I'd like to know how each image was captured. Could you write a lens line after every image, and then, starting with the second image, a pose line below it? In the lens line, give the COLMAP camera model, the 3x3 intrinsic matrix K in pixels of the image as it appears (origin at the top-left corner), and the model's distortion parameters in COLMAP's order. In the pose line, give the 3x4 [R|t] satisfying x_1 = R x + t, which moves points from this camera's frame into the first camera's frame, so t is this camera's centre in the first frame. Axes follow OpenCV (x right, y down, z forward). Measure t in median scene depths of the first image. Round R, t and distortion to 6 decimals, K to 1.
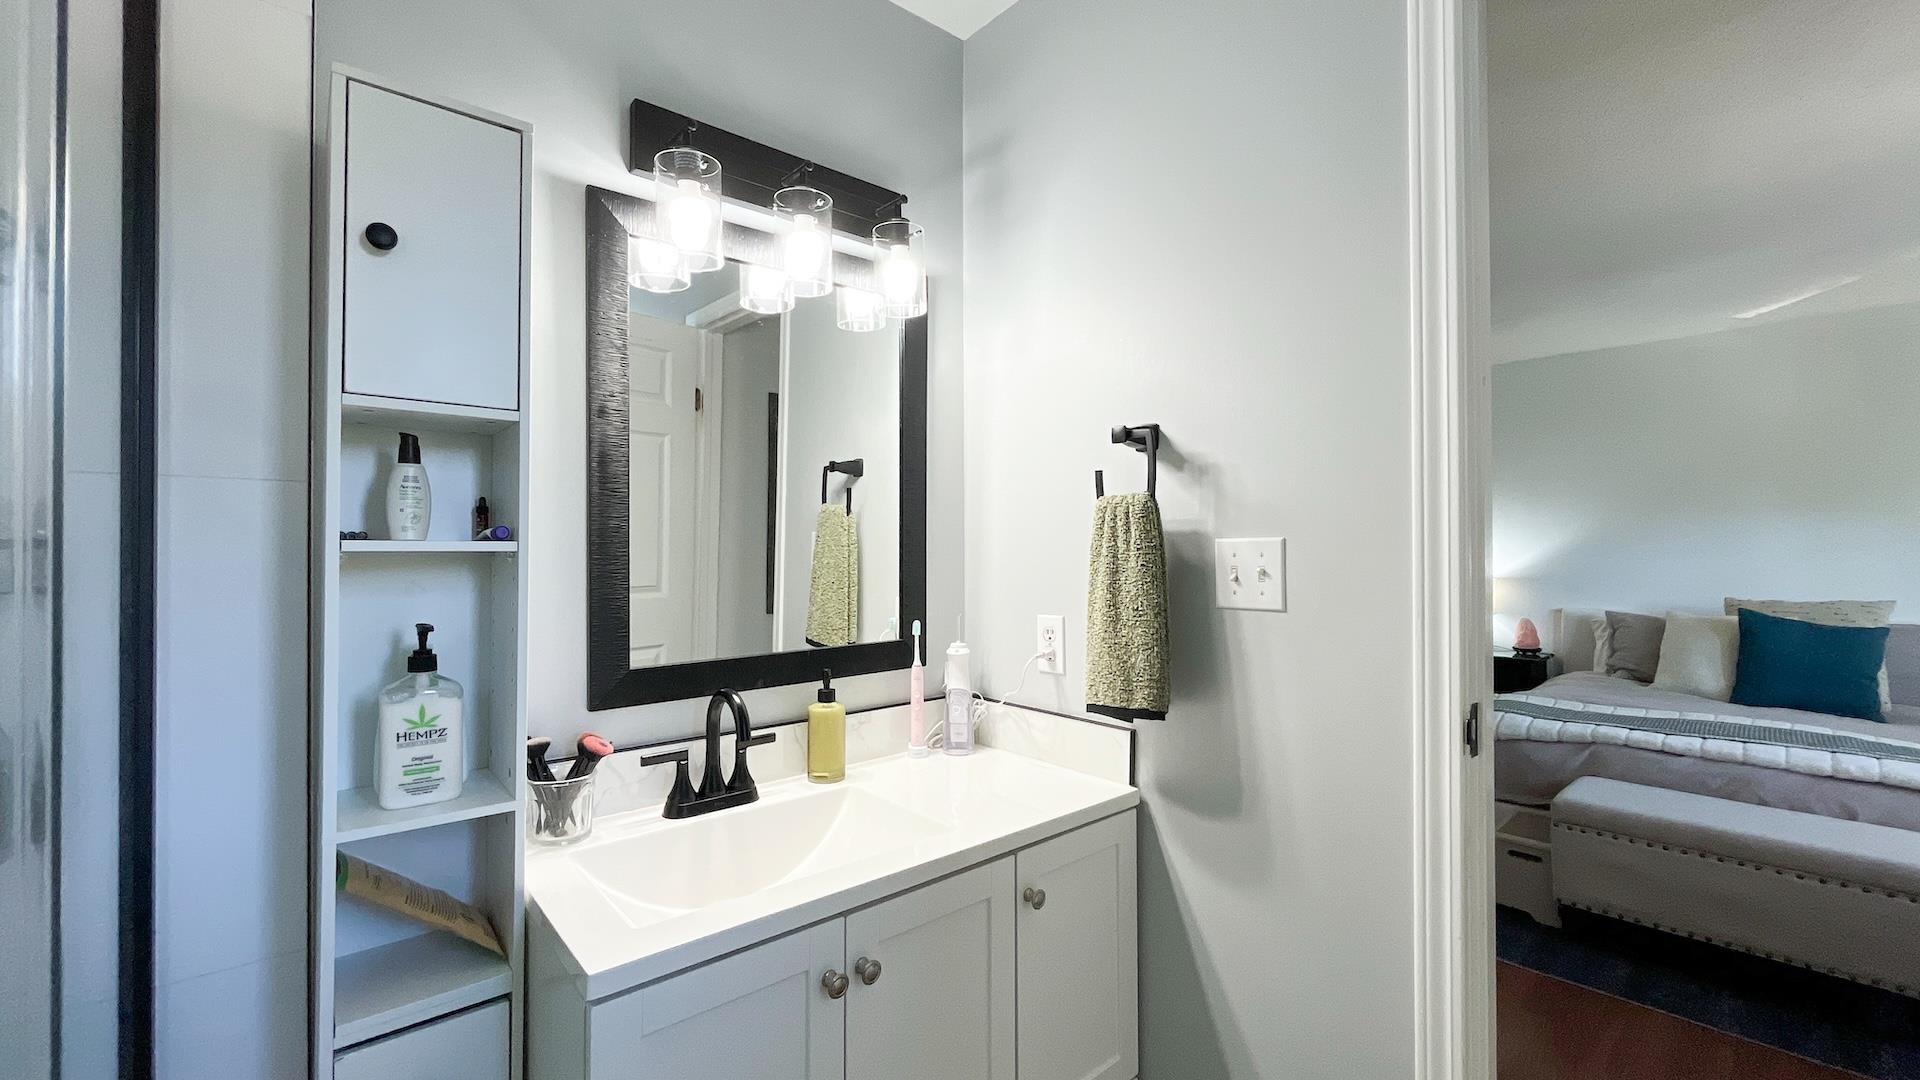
lens RADIAL K [[776.1, 0, 957.4], [0, 776.1, 546.1], [0, 0, 1]] dist [0.001131, 0.000392]
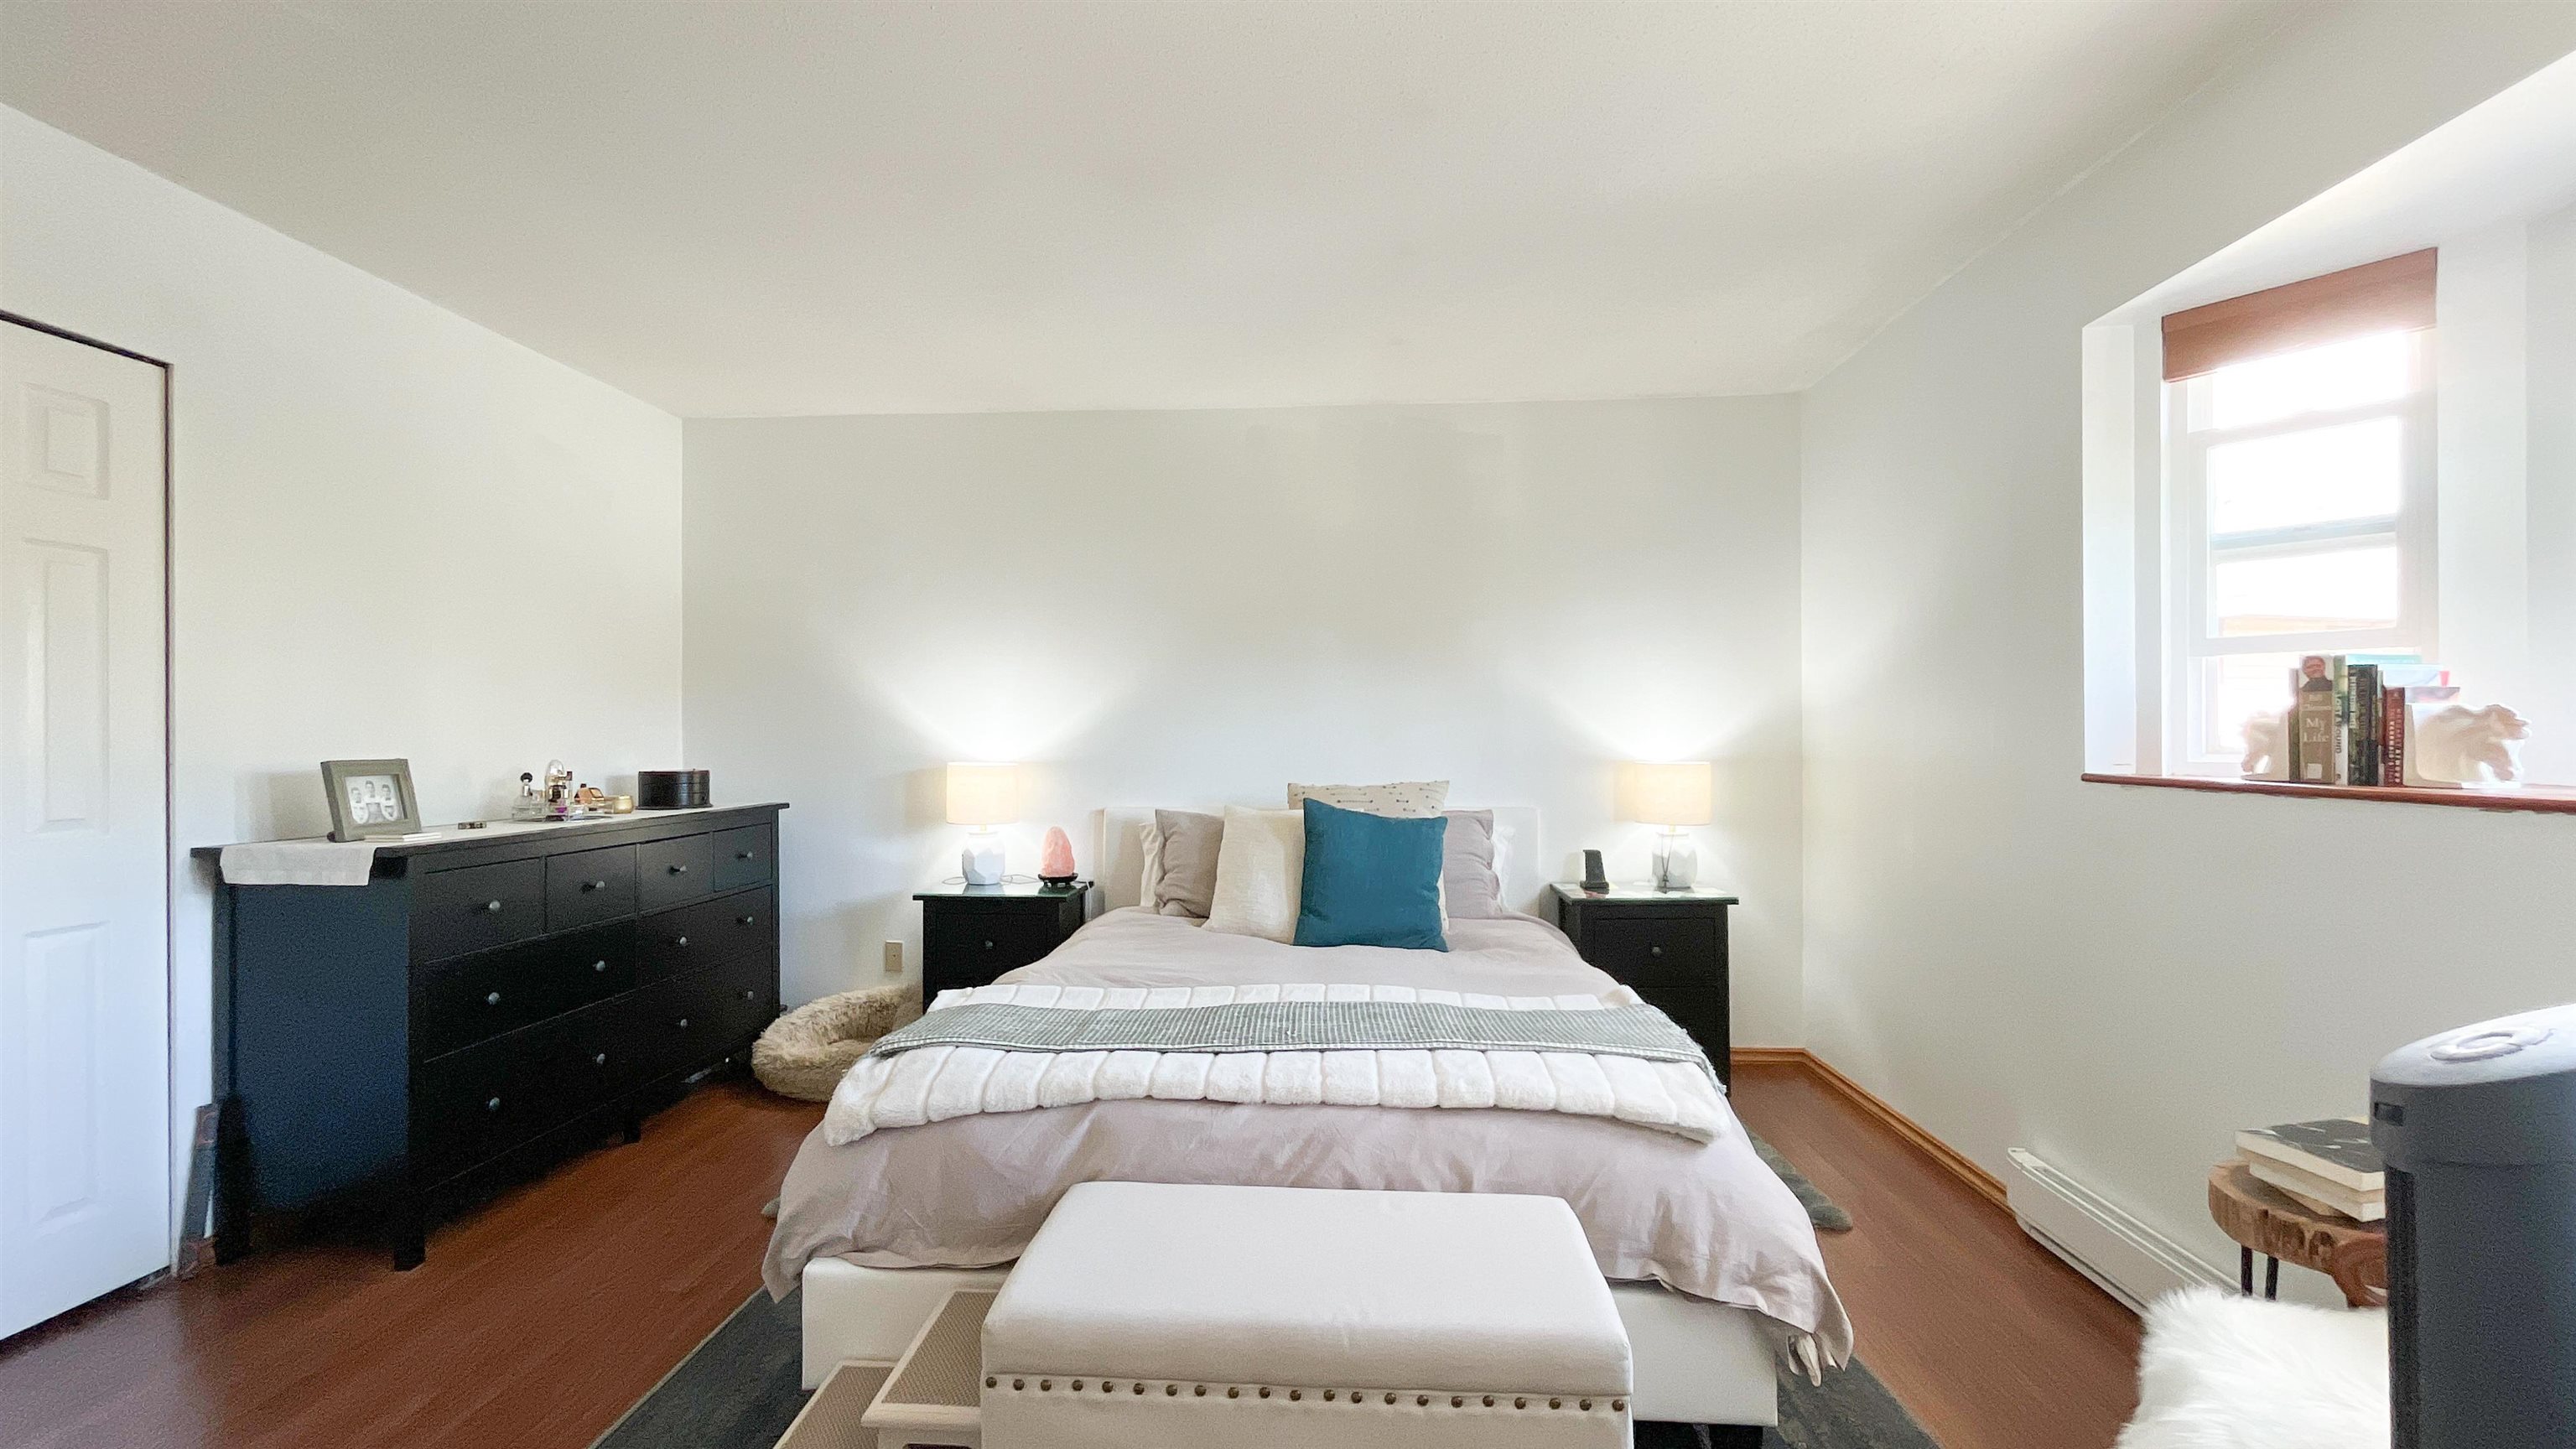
lens RADIAL K [[1041.3, 0, 1282.6], [0, 1041.3, 734.8], [0, 0, 1]] dist [0.001131, 0.000392]
pose [[0.708586, 0.003249, 0.705617, 0.362350], [-0.002605, 0.999995, -0.001989, 0.027305], [-0.705619, -0.000429, 0.708591, 0.379893]]
